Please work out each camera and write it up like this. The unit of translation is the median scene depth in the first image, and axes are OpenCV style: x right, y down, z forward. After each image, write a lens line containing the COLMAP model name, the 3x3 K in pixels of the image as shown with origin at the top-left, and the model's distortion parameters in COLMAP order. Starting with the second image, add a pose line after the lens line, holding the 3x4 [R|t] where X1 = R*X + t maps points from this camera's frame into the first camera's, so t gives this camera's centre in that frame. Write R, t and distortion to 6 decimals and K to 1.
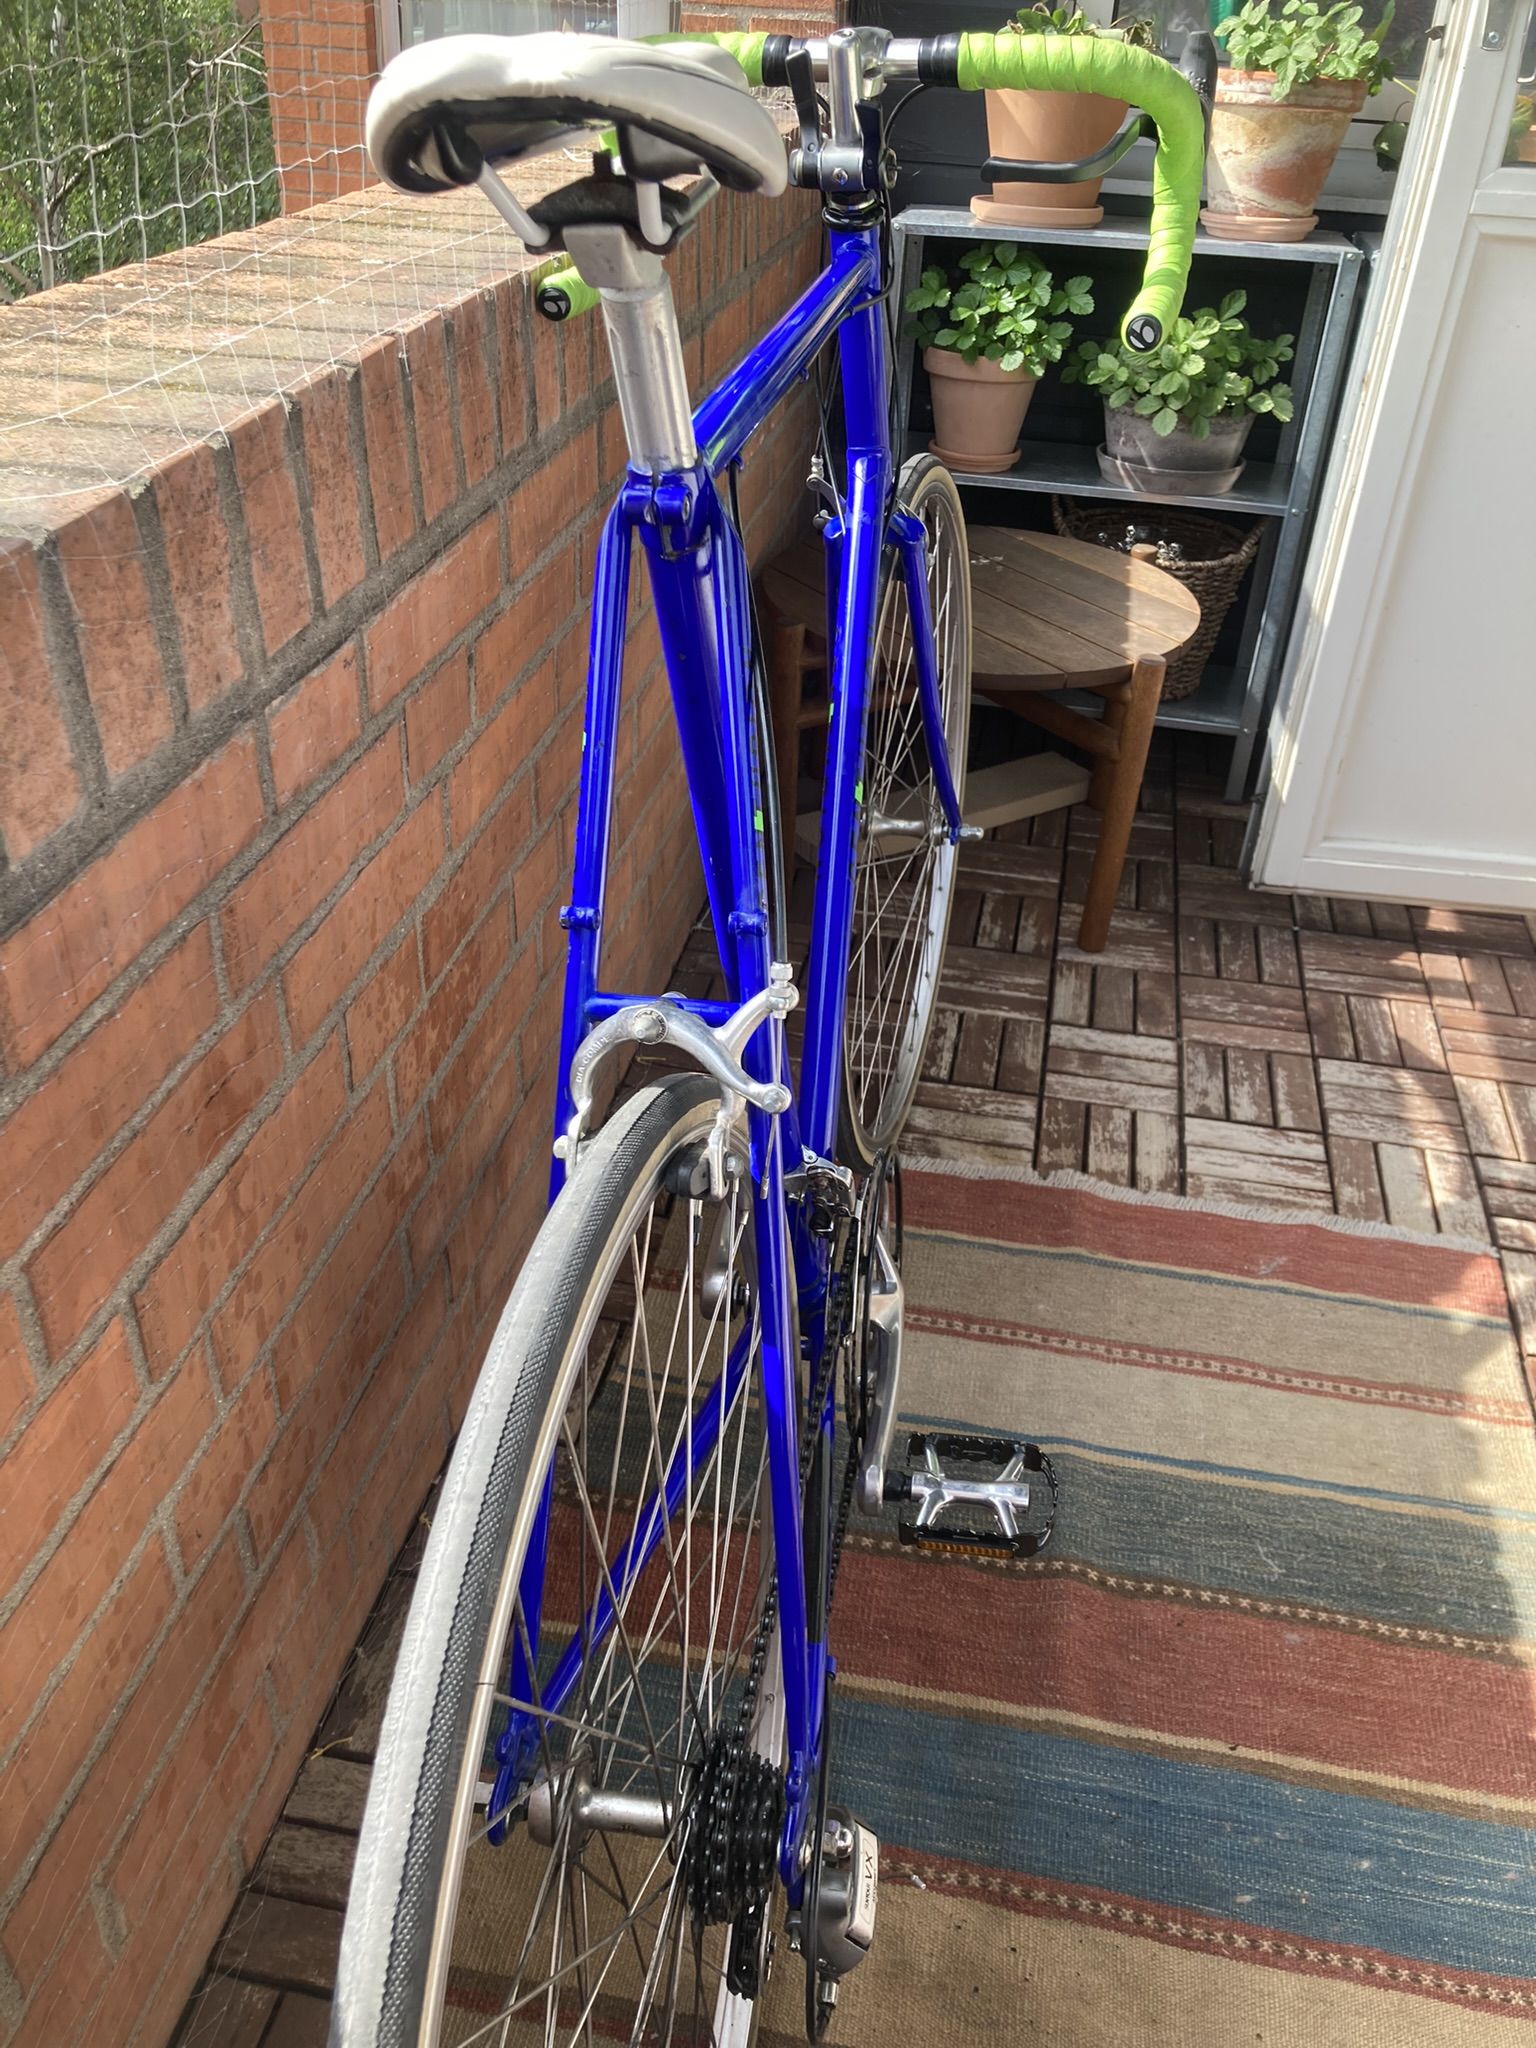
lens RADIAL K [[1670.0, 0, 768.0], [0, 1670.0, 1024.0], [0, 0, 1]] dist [0.001032, 0.008286]
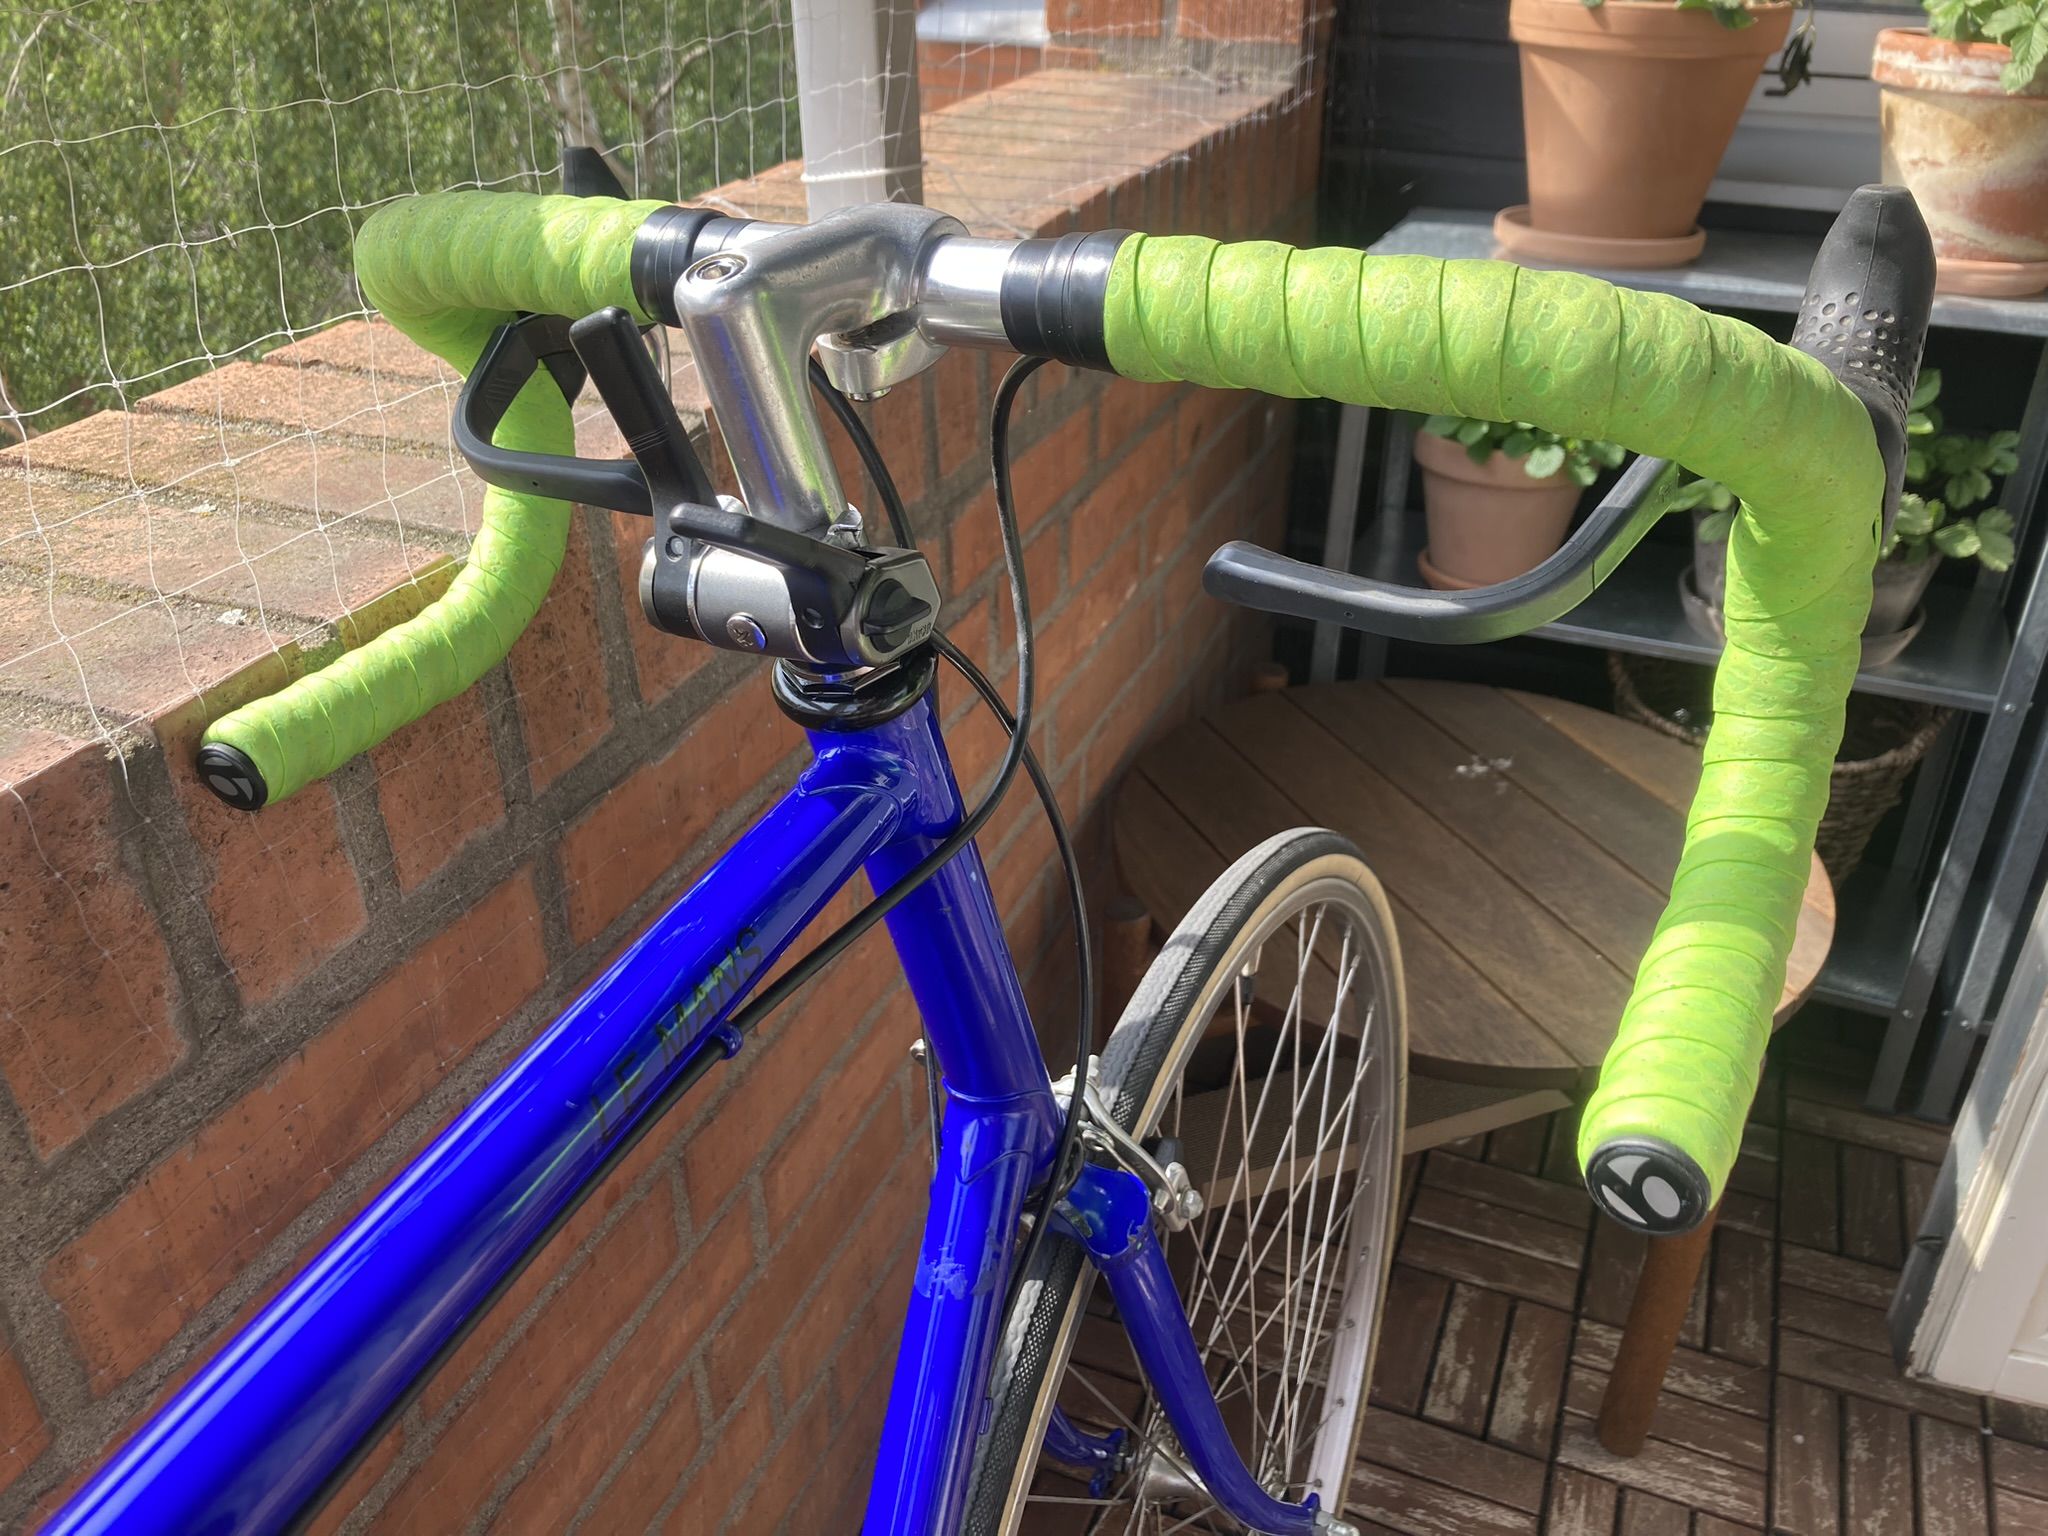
lens RADIAL K [[1704.6, 0, 1024.0], [0, 1704.6, 768.0], [0, 0, 1]] dist [0.049556, -0.073347]
pose [[0.980303, 0.062058, -0.187495, 0.083735], [-0.075148, 0.995147, -0.063531, -0.231274], [0.182643, 0.076369, 0.980209, 0.332803]]
